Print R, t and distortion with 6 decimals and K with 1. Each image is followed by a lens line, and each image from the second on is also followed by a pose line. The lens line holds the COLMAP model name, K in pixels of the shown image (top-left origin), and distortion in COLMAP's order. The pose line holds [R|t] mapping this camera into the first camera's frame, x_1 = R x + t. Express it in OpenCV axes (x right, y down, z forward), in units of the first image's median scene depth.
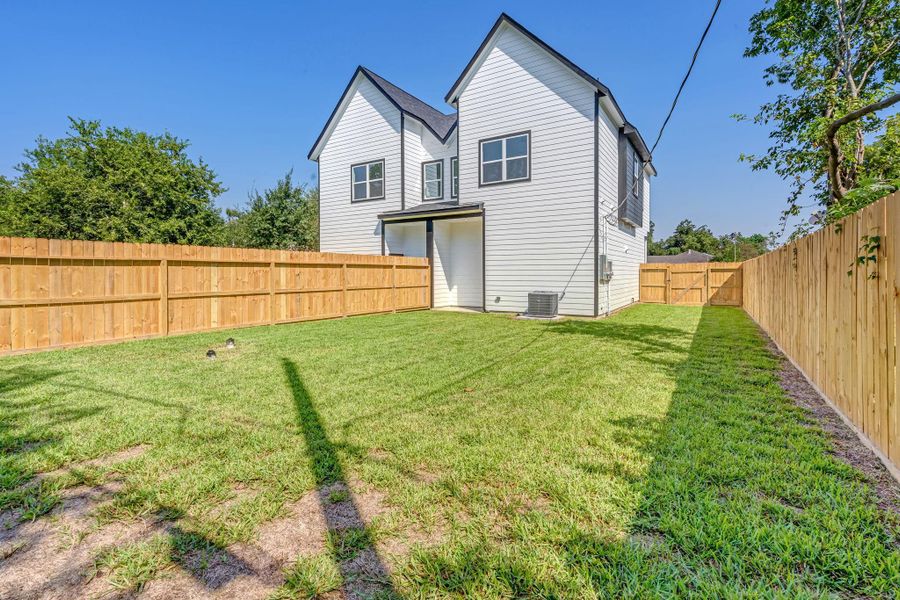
lens RADIAL K [[415.2, 0, 443.9], [0, 415.2, 274.9], [0, 0, 1]] dist [0.001804, 0.001012]
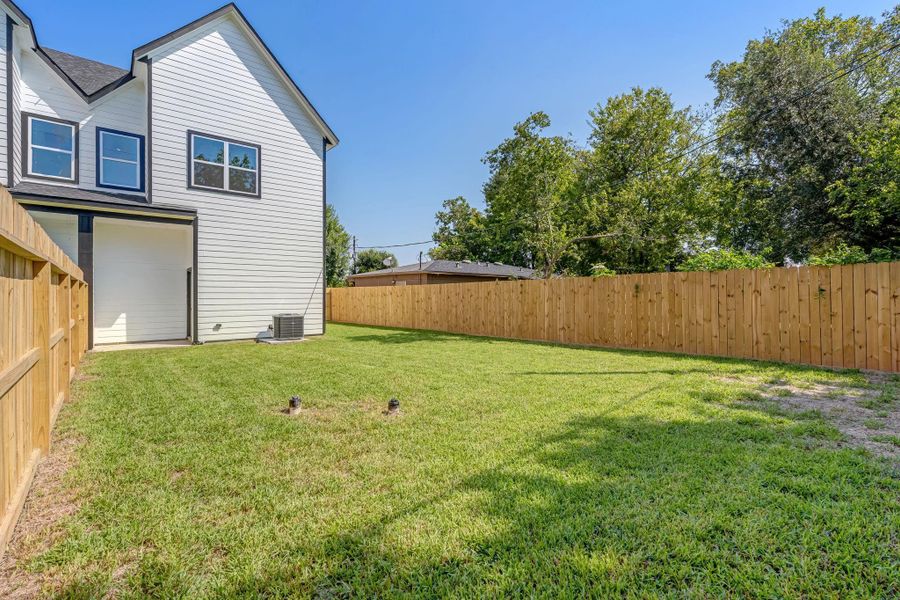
lens RADIAL K [[415.2, 0, 448.3], [0, 415.2, 294.9], [0, 0, 1]] dist [0.001804, 0.001012]
pose [[0.308625, 0.009076, 0.951141, -0.533351], [0.008902, 0.999883, -0.012430, 0.008304], [-0.951142, 0.012303, 0.308508, 0.287994]]
